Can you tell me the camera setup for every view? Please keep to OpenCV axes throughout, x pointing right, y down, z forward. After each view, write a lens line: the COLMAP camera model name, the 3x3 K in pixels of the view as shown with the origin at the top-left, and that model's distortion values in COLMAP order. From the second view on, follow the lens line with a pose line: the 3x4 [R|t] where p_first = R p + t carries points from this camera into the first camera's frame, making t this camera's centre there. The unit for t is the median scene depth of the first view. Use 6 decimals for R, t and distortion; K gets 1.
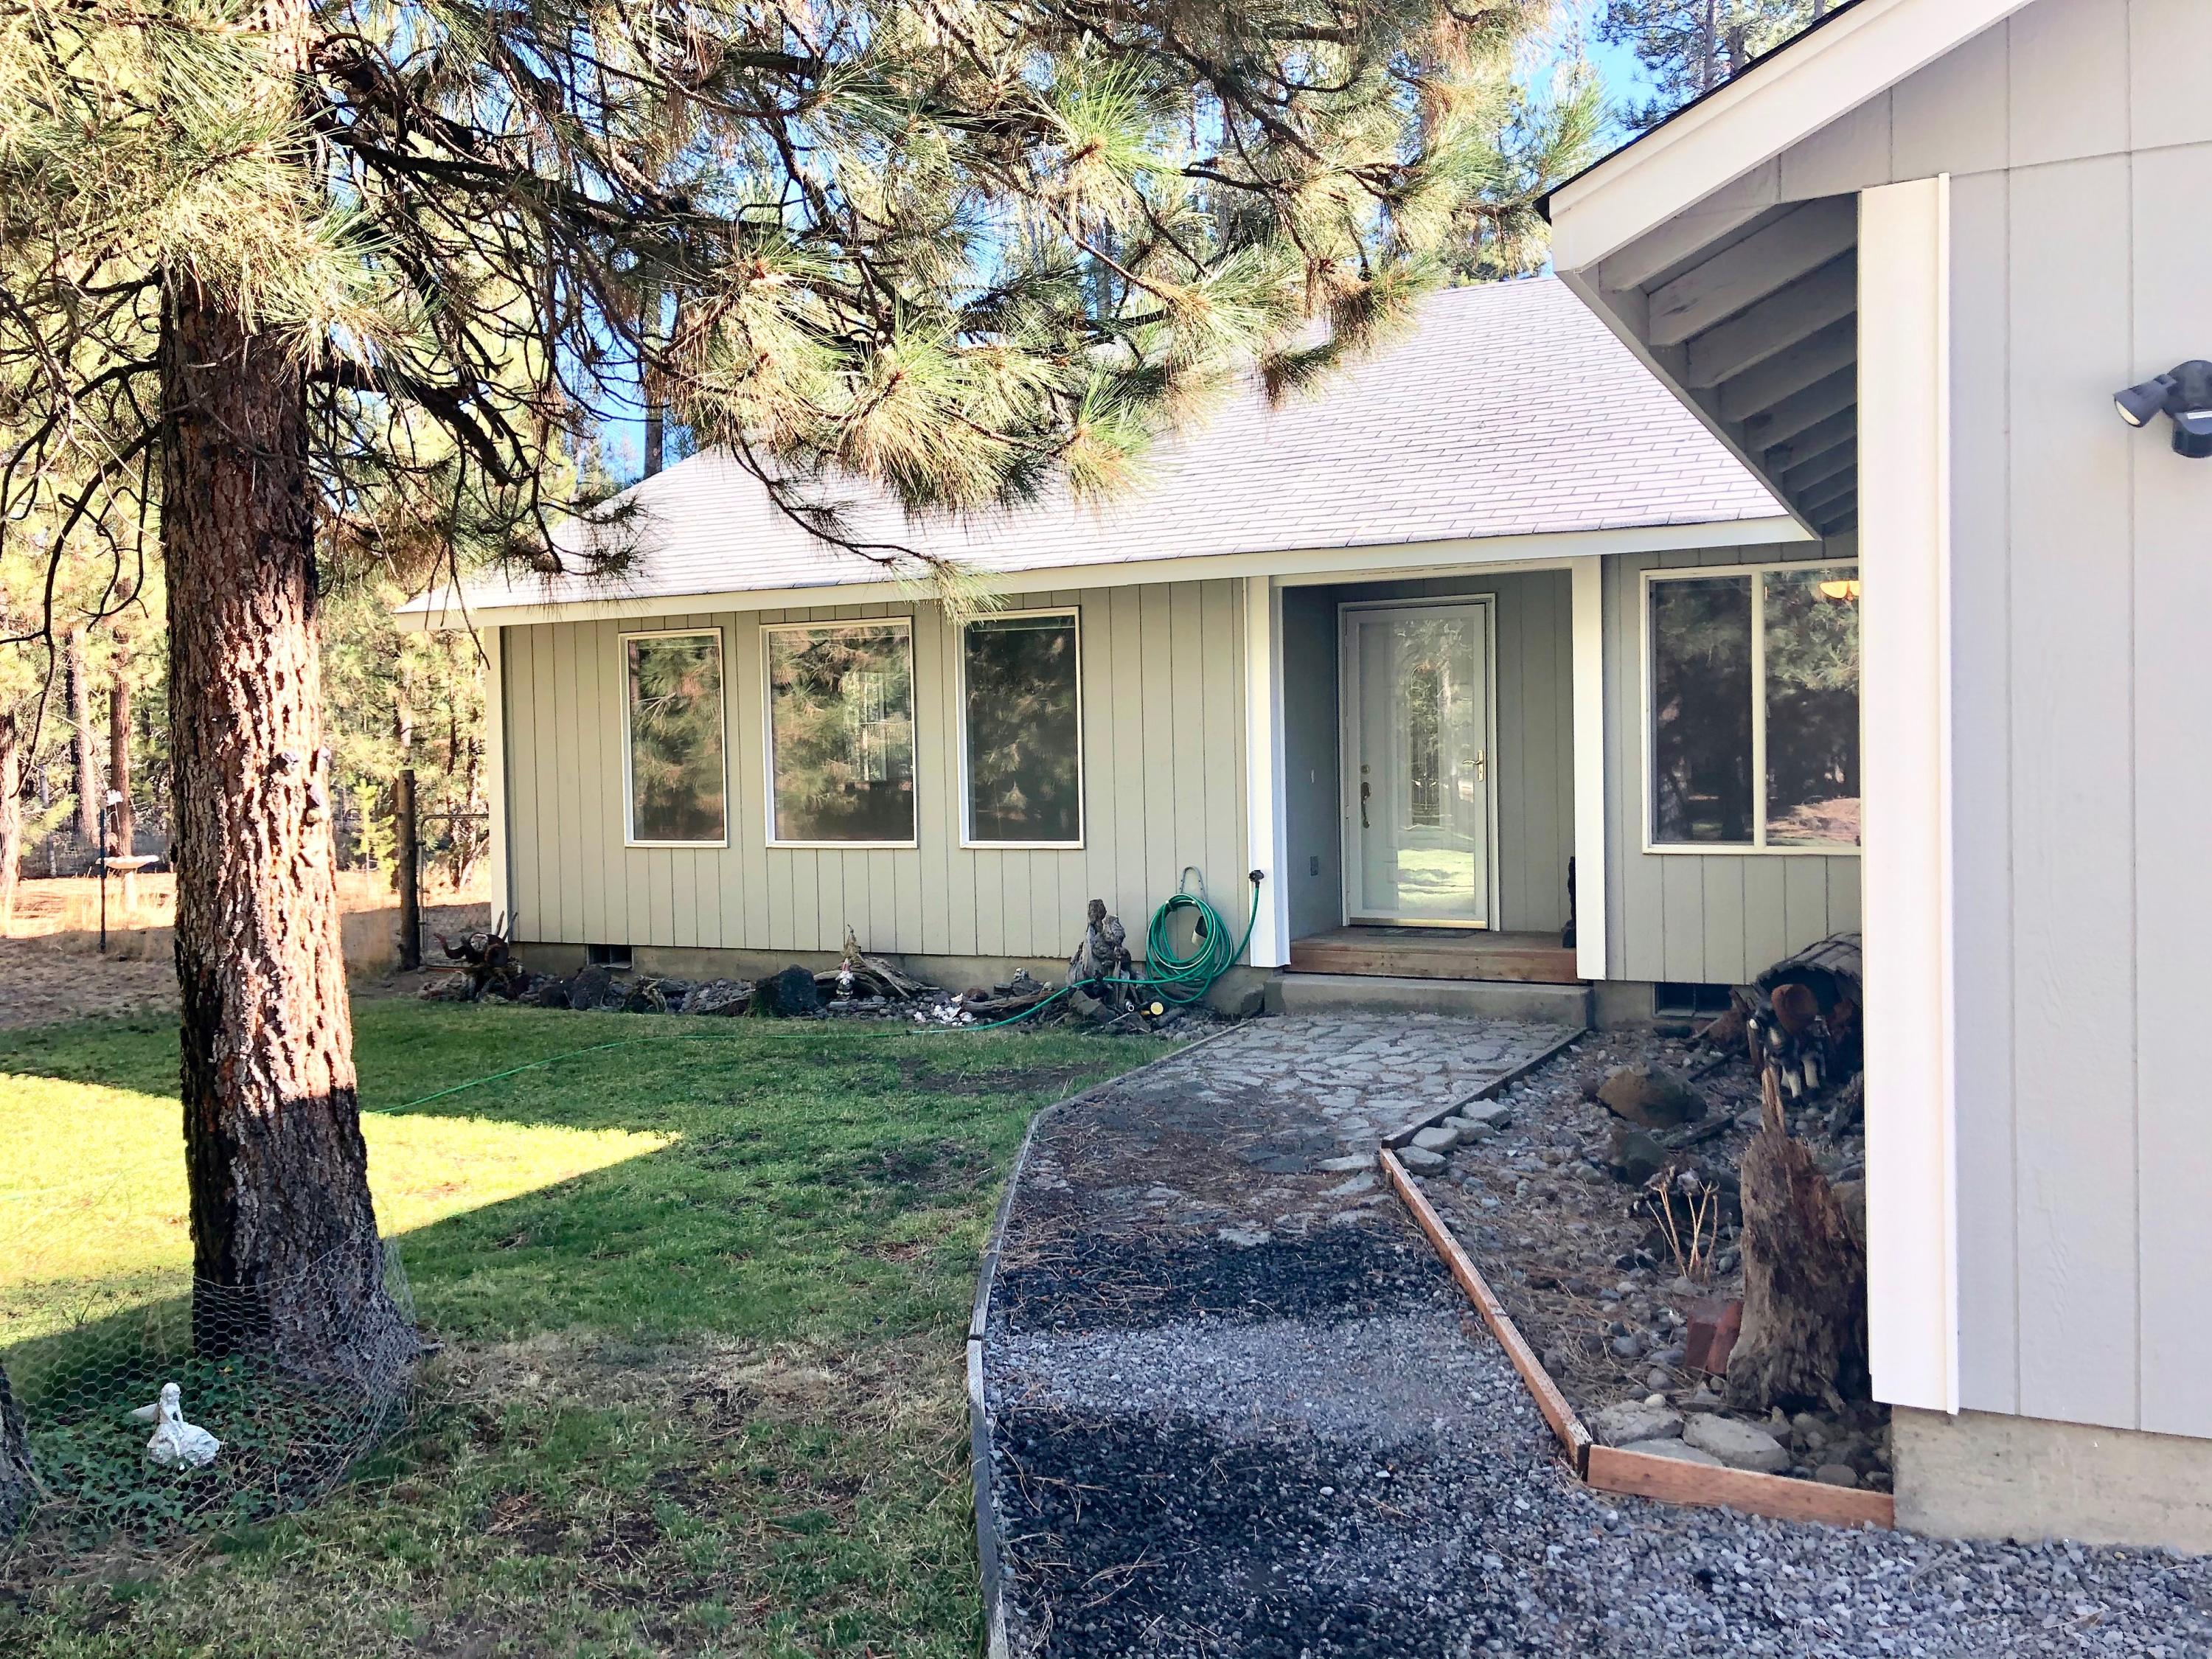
lens RADIAL K [[1841.2, 0, 1119.2], [0, 1841.2, 818.9], [0, 0, 1]] dist [0.049697, -0.056015]
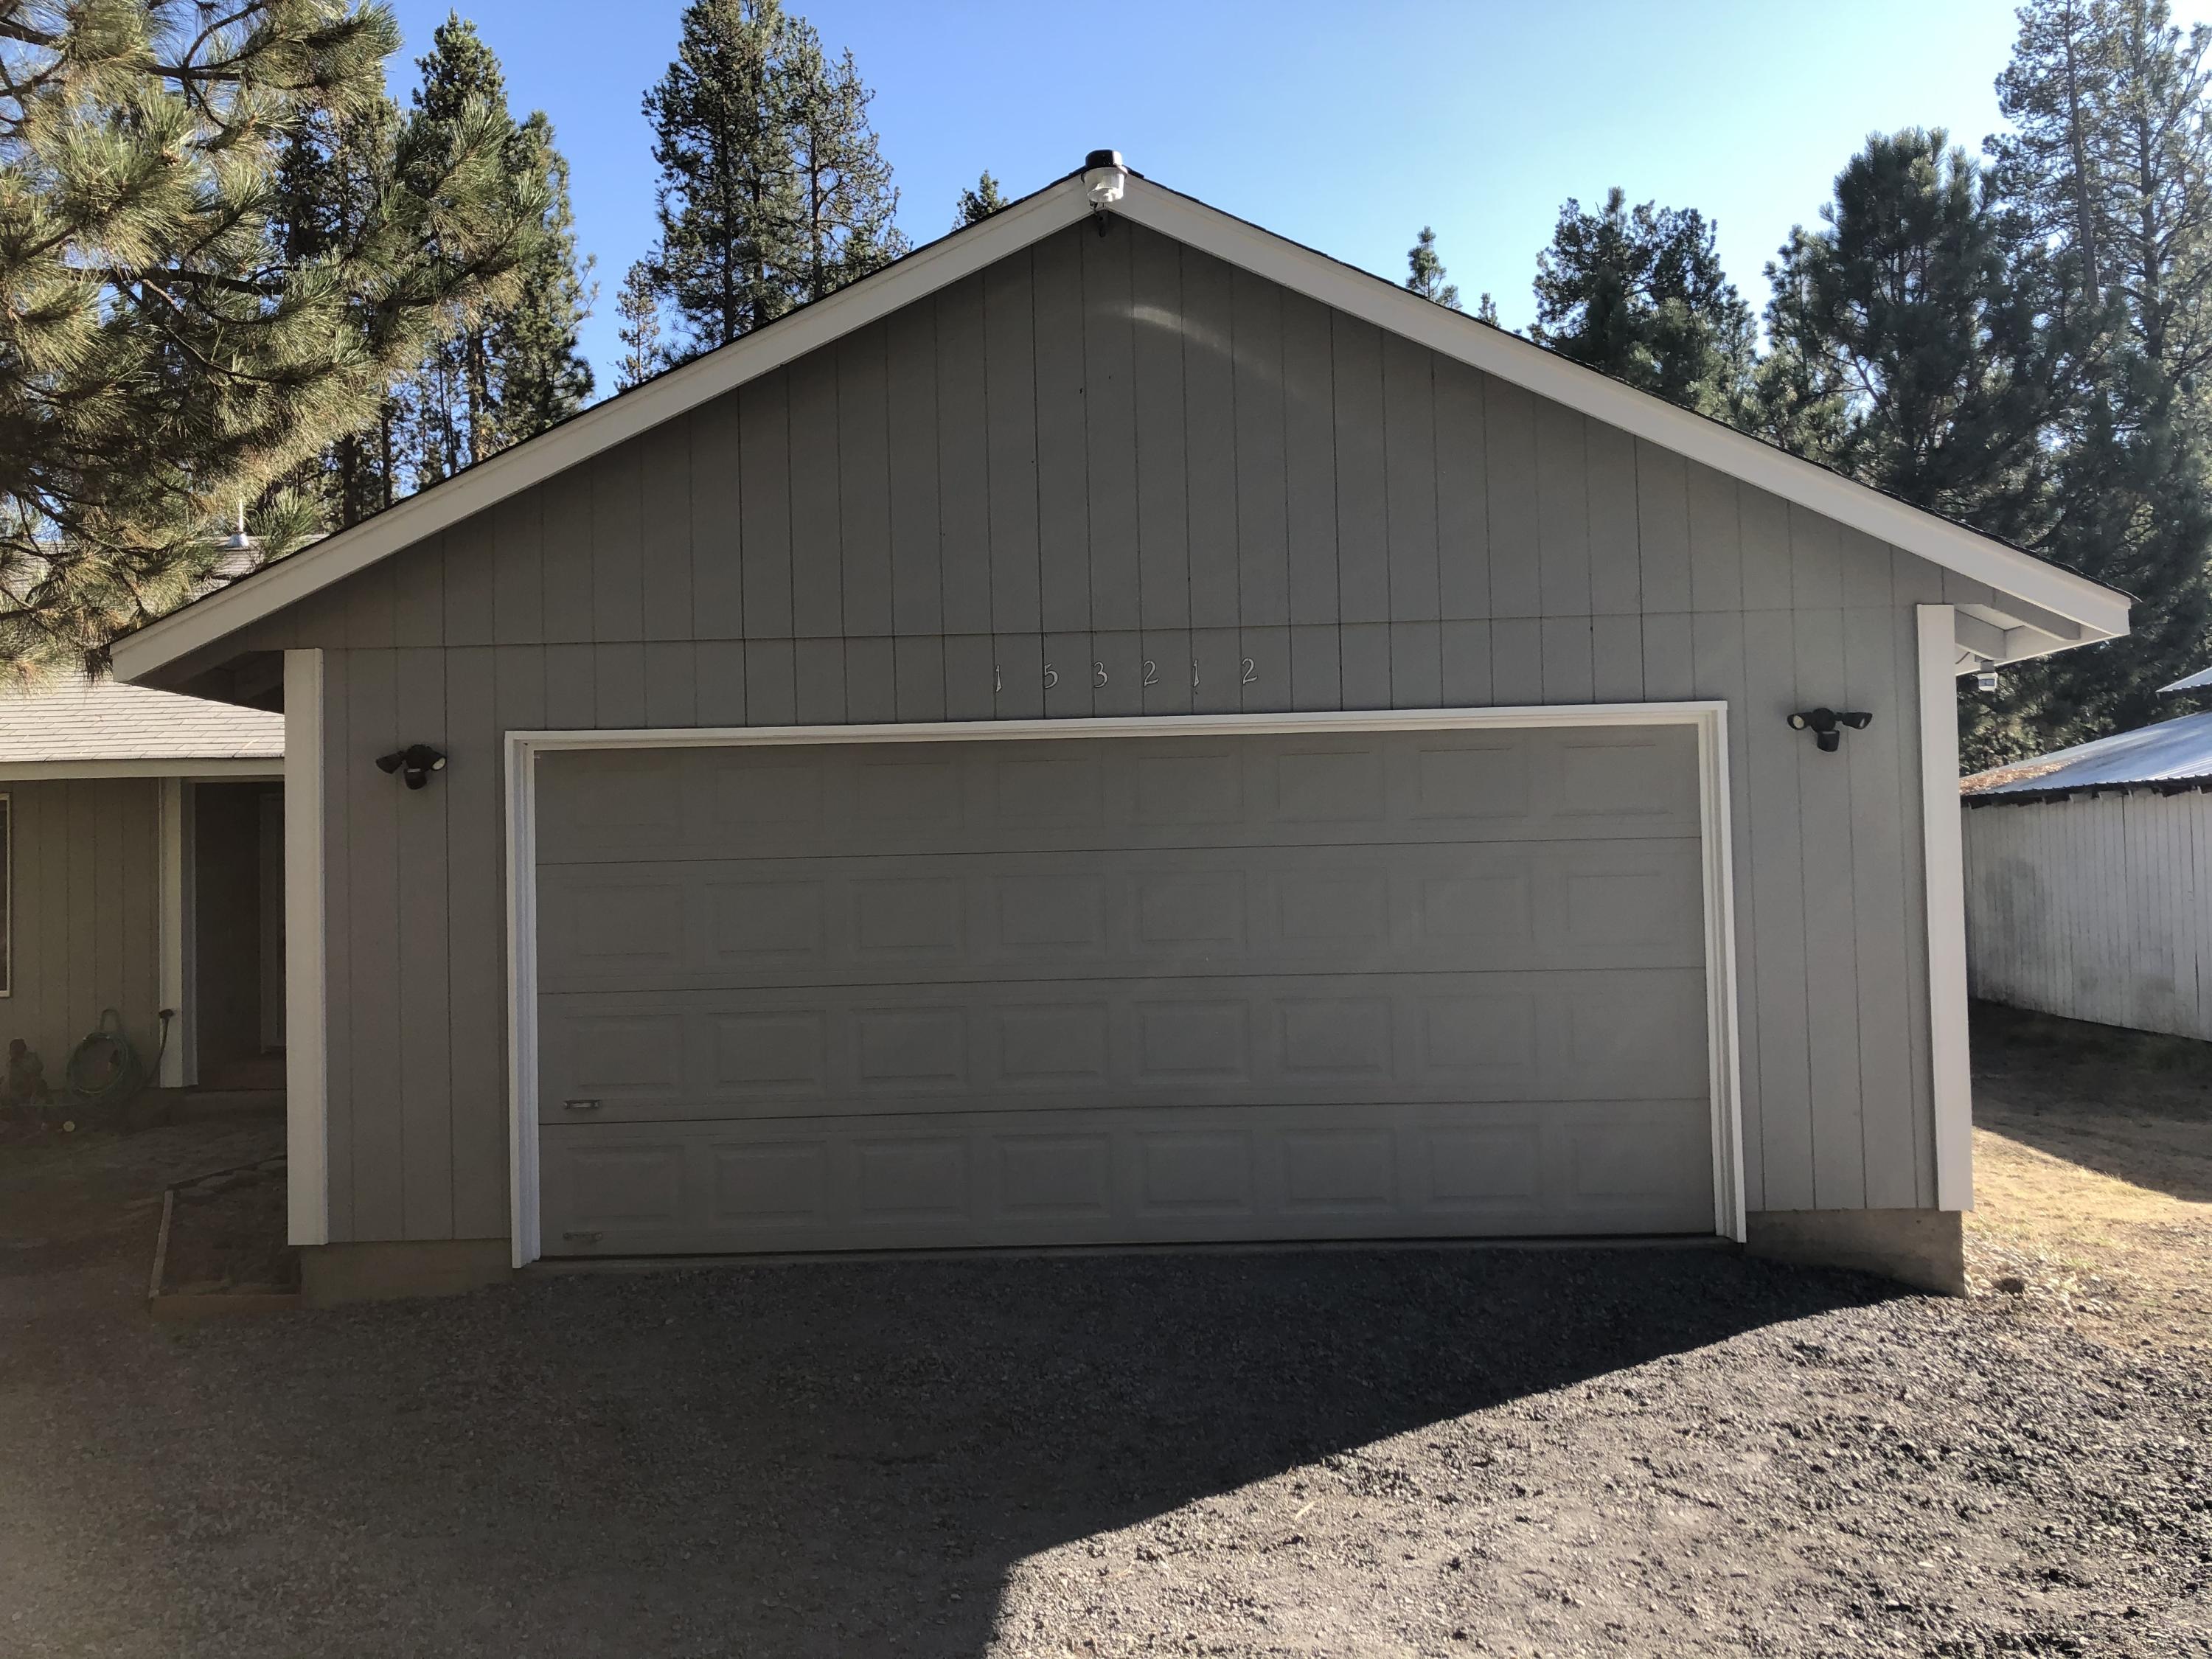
lens RADIAL K [[1841.2, 0, 1085.1], [0, 1841.2, 819.2], [0, 0, 1]] dist [0.049697, -0.056015]
pose [[0.910793, 0.014696, 0.412602, 0.215664], [0.019459, 0.996728, -0.078454, 0.017830], [-0.412405, 0.079484, 0.907526, -0.729863]]
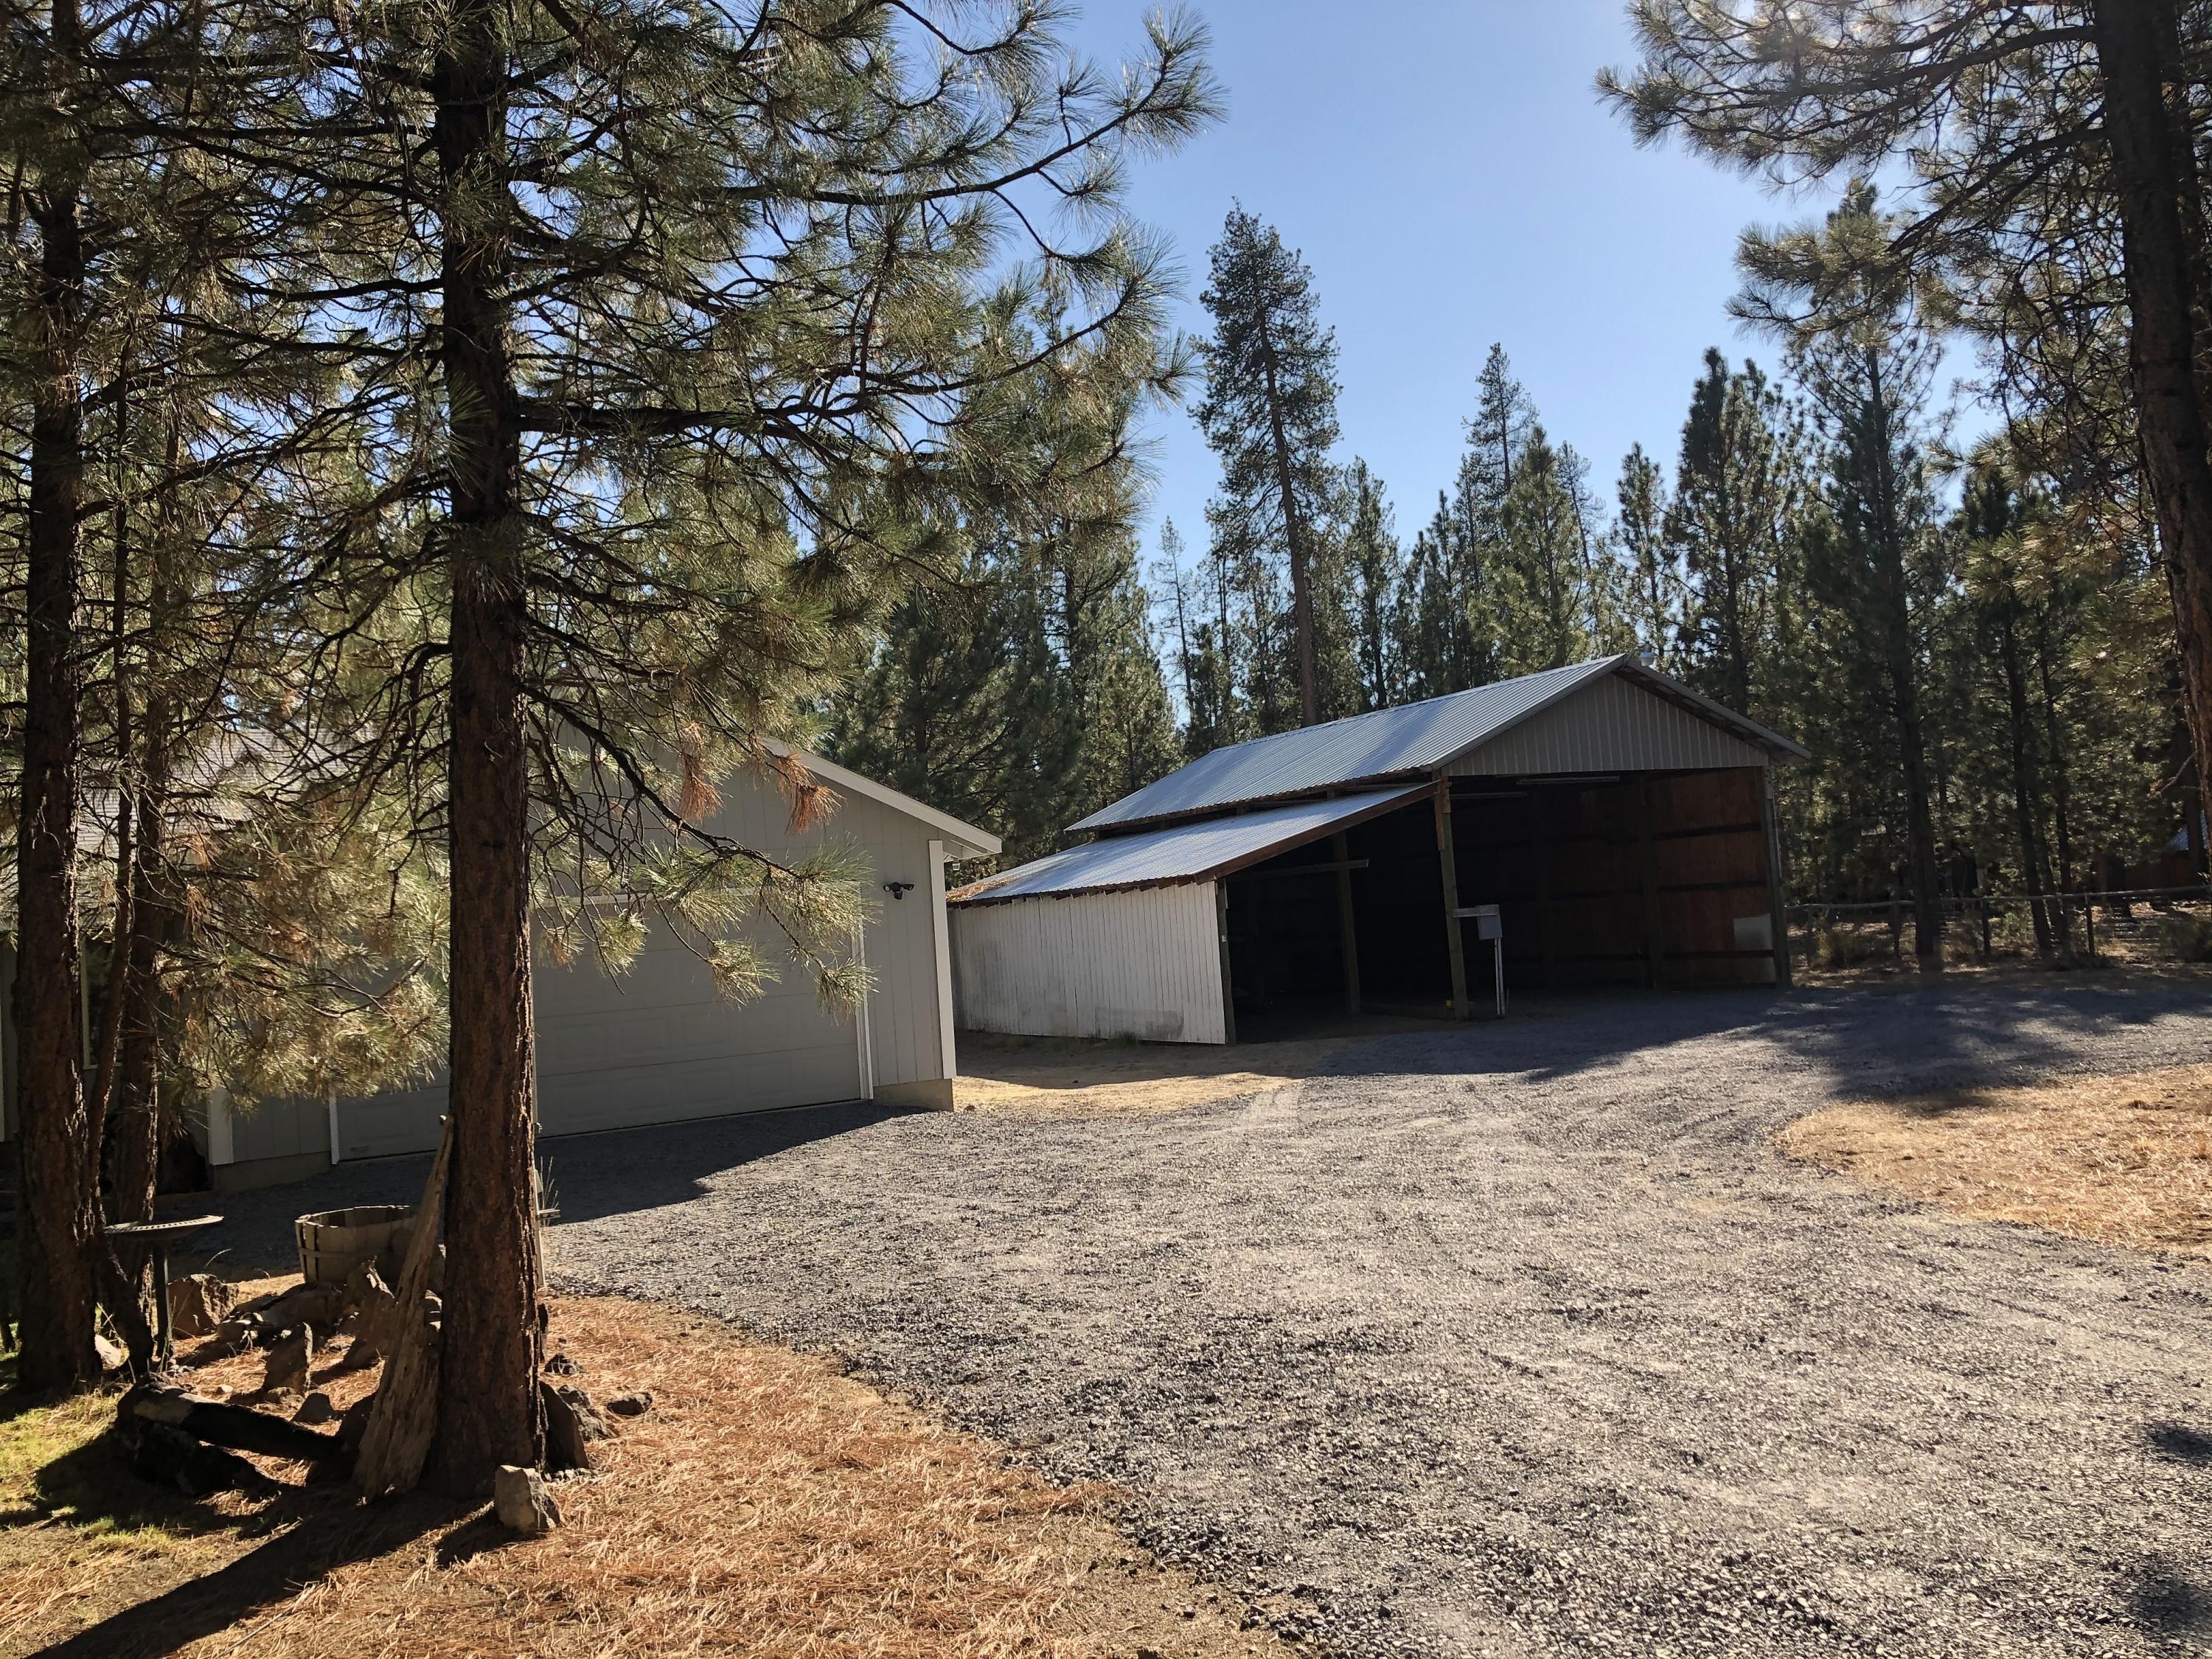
lens RADIAL K [[1841.2, 0, 1103.8], [0, 1841.2, 793.8], [0, 0, 1]] dist [0.049697, -0.056015]
pose [[0.587771, 0.041316, 0.807971, -1.097501], [0.092626, 0.988691, -0.117940, 0.104602], [-0.803707, 0.144161, 0.577298, -1.877884]]
